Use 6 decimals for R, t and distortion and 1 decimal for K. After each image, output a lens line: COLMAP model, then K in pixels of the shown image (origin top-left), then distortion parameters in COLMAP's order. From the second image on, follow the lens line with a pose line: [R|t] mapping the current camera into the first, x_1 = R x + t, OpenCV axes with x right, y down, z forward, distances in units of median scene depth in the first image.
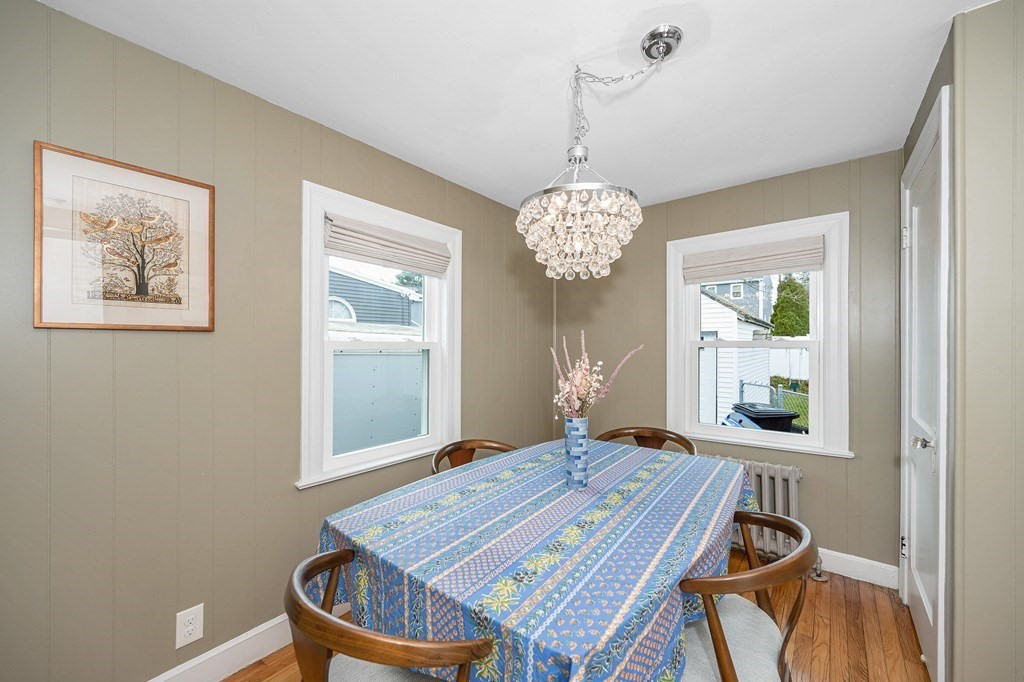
lens RADIAL K [[408.4, 0, 512.0], [0, 408.4, 341.0], [0, 0, 1]] dist [0.000257, 0.000016]
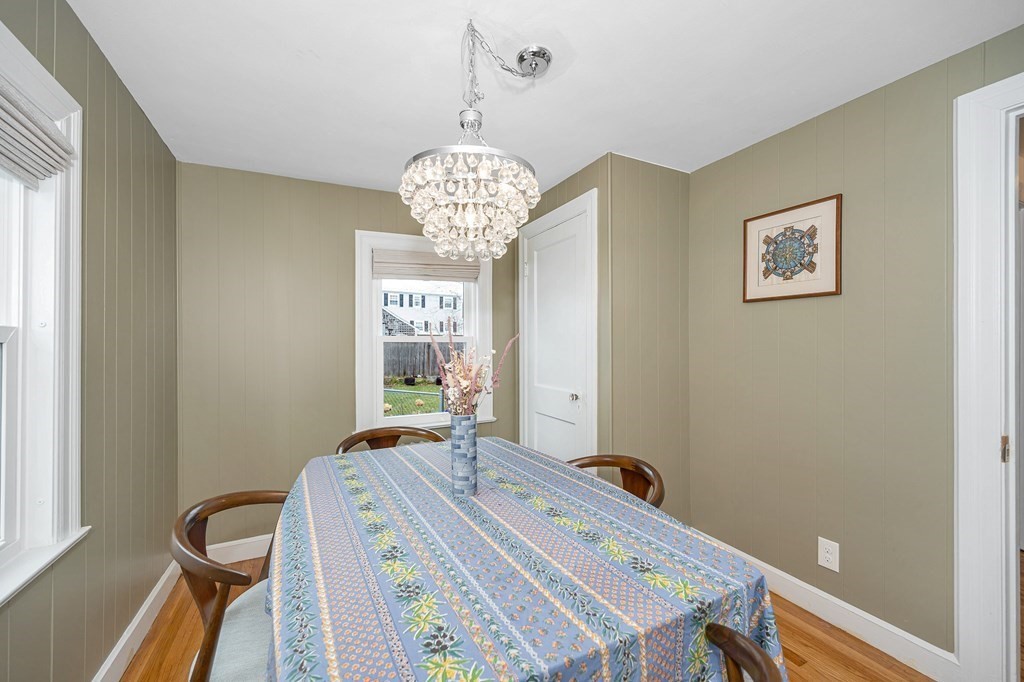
lens RADIAL K [[414.4, 0, 504.8], [0, 414.4, 343.5], [0, 0, 1]] dist [-0.000183, 0.000021]
pose [[0.428886, -0.003064, 0.903354, -0.680994], [-0.000592, 0.999993, 0.003673, 0.035847], [-0.903359, -0.002110, 0.428881, 0.602732]]
